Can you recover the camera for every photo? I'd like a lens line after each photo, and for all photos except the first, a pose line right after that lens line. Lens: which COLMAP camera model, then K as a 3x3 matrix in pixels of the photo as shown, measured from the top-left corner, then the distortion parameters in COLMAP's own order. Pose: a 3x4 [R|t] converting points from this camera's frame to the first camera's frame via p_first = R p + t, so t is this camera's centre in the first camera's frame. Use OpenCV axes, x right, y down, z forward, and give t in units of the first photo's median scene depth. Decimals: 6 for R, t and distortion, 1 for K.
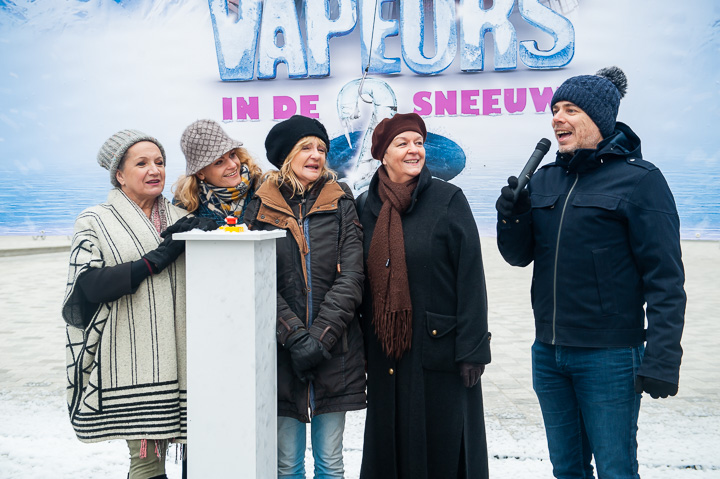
lens RADIAL K [[1043.0, 0, 366.3], [0, 1043.0, 228.0], [0, 0, 1]] dist [0.184973, 0.000000]
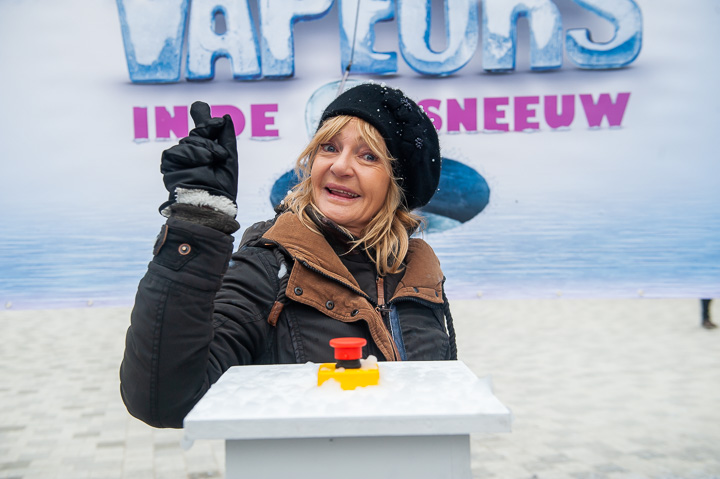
lens RADIAL K [[798.8, 0, 361.7], [0, 798.8, 239.3], [0, 0, 1]] dist [0.087715, 0.000000]
pose [[0.975457, -0.016518, 0.219568, -0.113493], [0.023430, 0.999307, -0.028914, -0.019355], [-0.218938, 0.033349, 0.975169, 0.475922]]
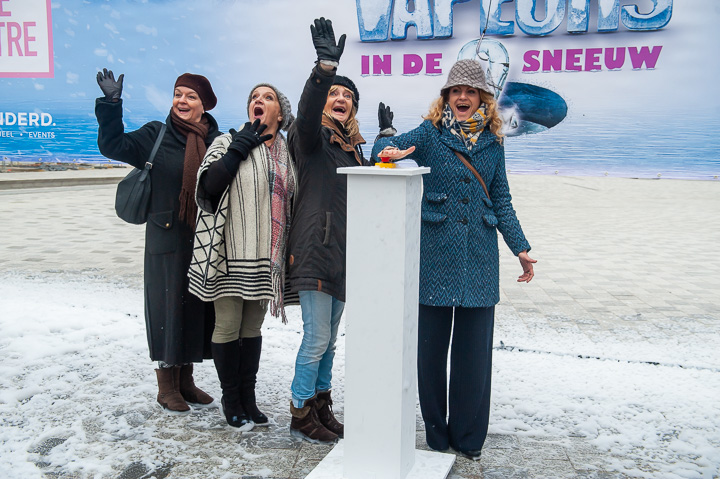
lens RADIAL K [[782.4, 0, 364.4], [0, 782.4, 244.7], [0, 0, 1]] dist [0.074663, 0.000000]
pose [[0.995118, 0.031632, -0.093483, -0.043914], [-0.022067, 0.994577, 0.101635, 0.000648], [0.096191, -0.099076, 0.990420, 0.084003]]
